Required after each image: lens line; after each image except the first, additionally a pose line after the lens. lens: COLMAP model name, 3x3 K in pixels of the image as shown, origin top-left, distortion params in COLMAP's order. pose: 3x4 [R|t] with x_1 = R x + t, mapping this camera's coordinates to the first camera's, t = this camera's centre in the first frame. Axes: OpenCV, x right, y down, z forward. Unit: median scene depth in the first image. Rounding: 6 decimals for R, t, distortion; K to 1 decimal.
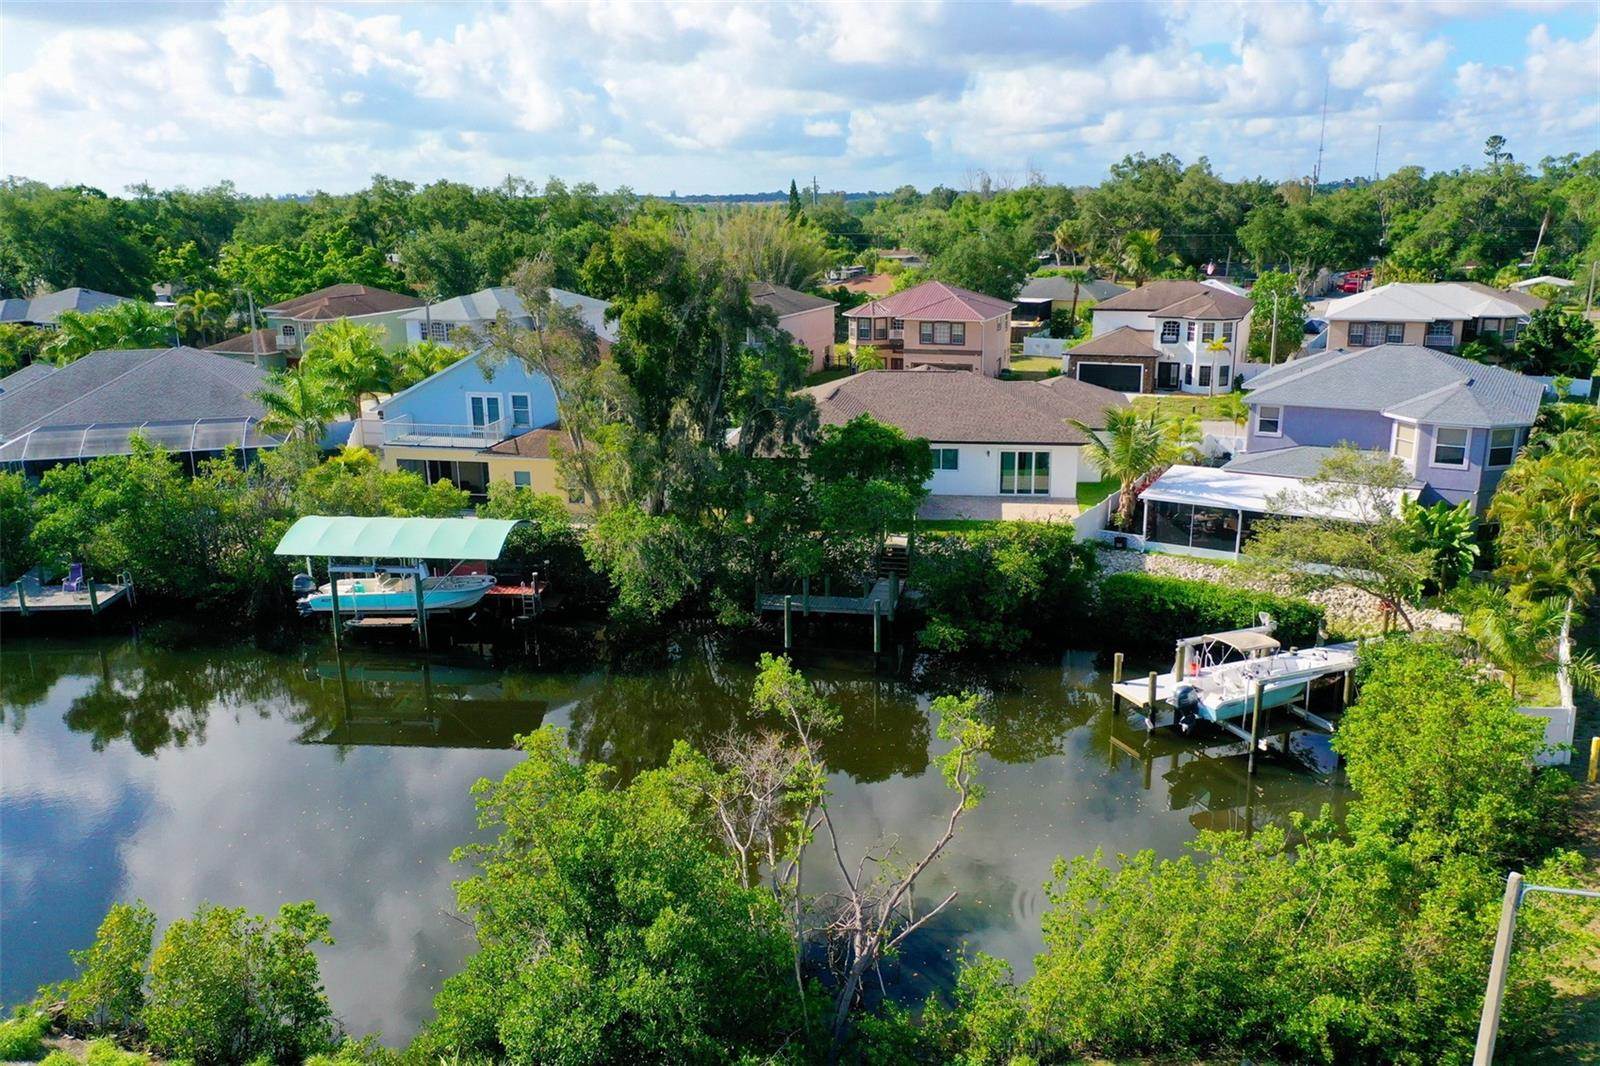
lens RADIAL K [[1263.6, 0, 809.1], [0, 1263.6, 535.2], [0, 0, 1]] dist [0.014002, 0.005602]
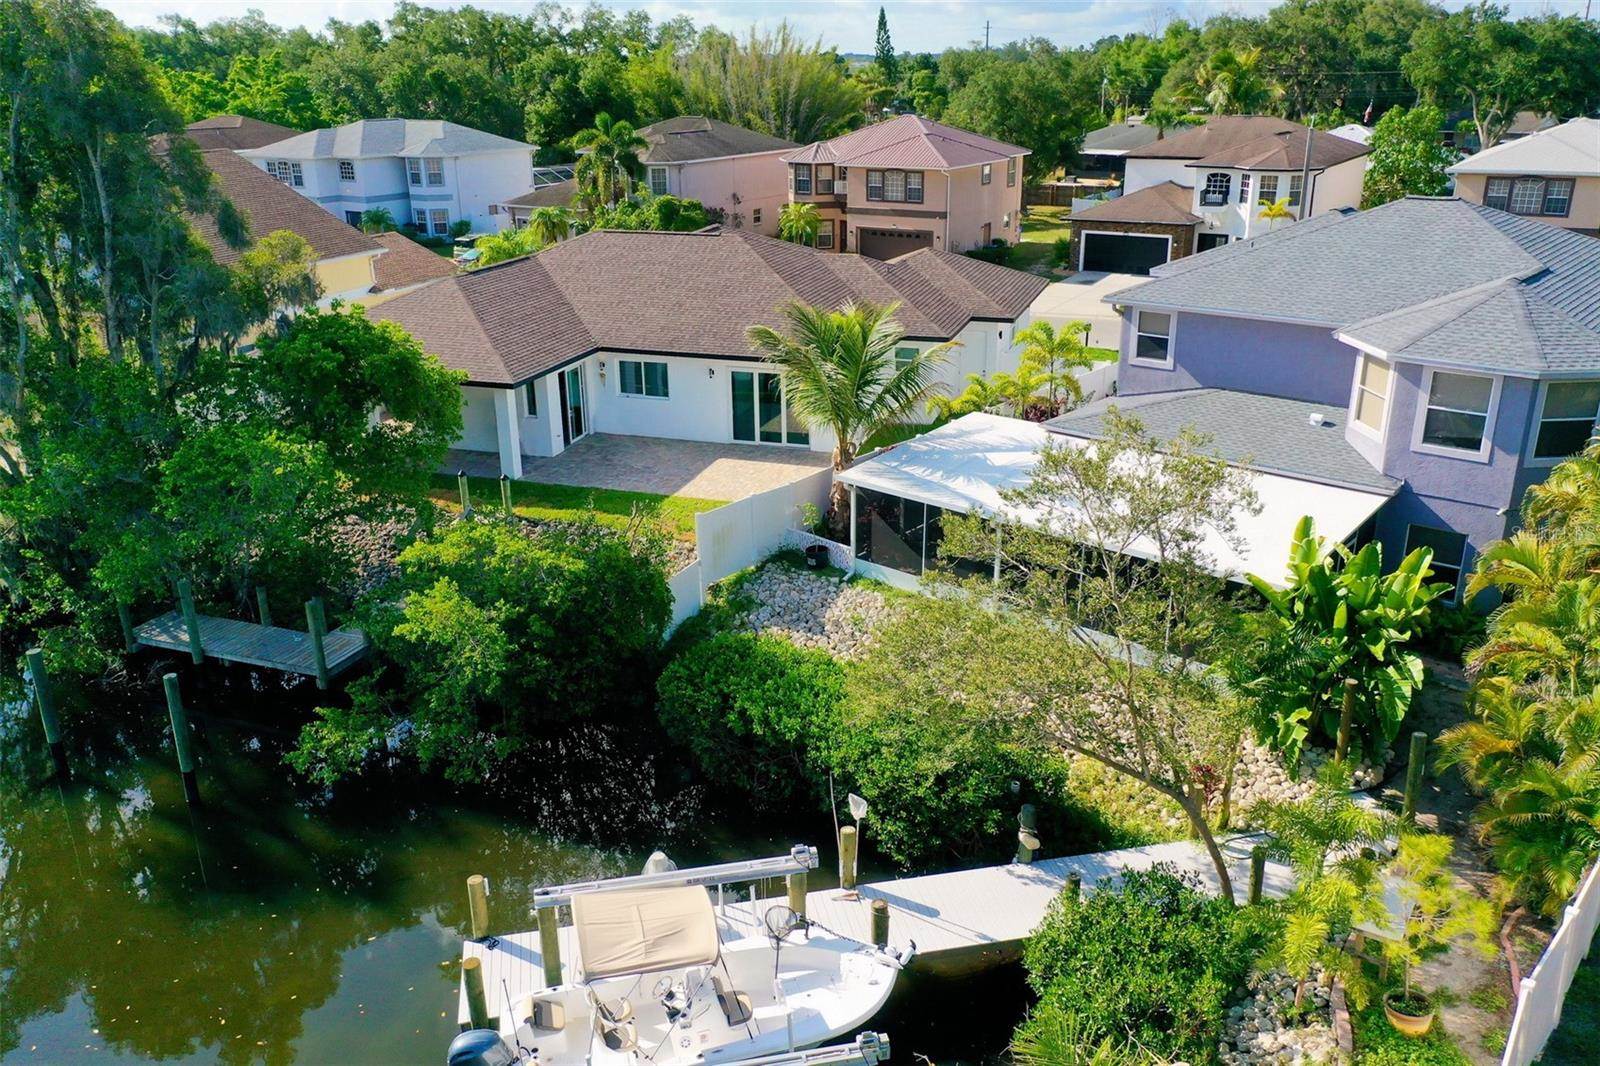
lens RADIAL K [[1263.6, 0, 809.1], [0, 1263.6, 535.2], [0, 0, 1]] dist [0.014002, 0.005602]
pose [[0.985237, 0.060695, -0.160077, 0.191844], [-0.044506, 0.993701, 0.102848, -0.034513], [0.165311, -0.094205, 0.981732, 0.270304]]
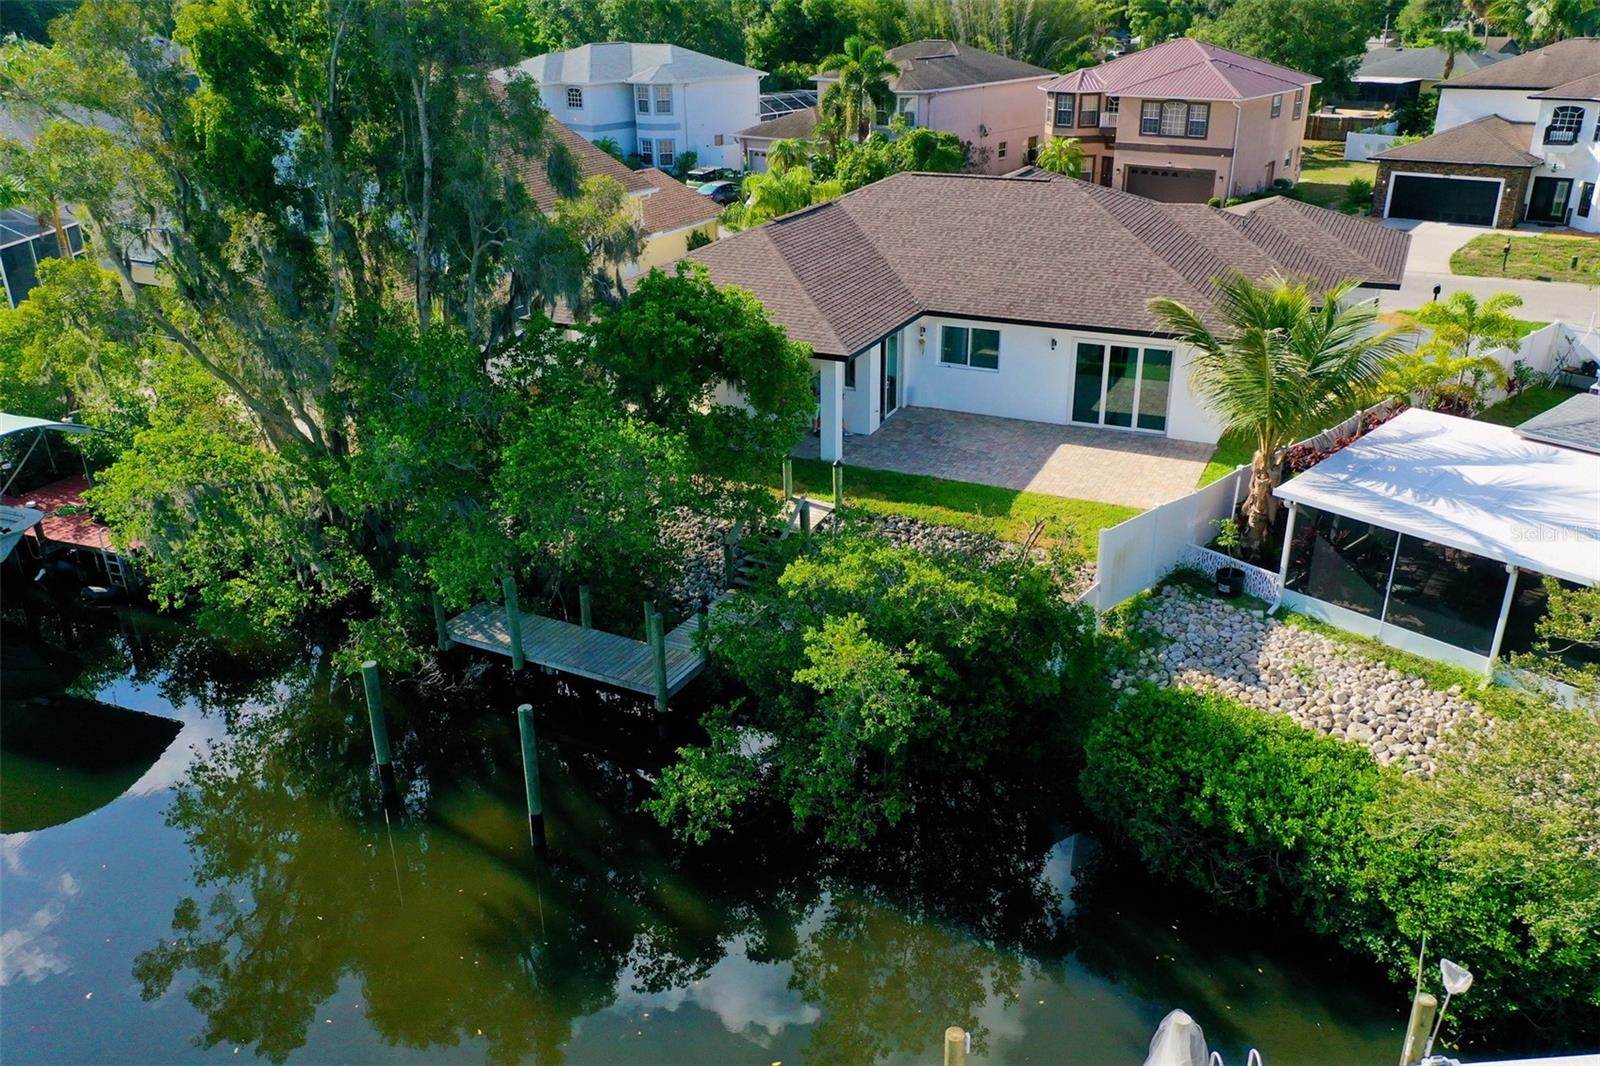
lens RADIAL K [[1263.6, 0, 809.1], [0, 1263.6, 535.2], [0, 0, 1]] dist [0.014002, 0.005602]
pose [[0.956923, 0.114050, -0.267004, 0.128596], [-0.071663, 0.983944, 0.163455, -0.043287], [0.281360, -0.137280, 0.949732, 0.306317]]
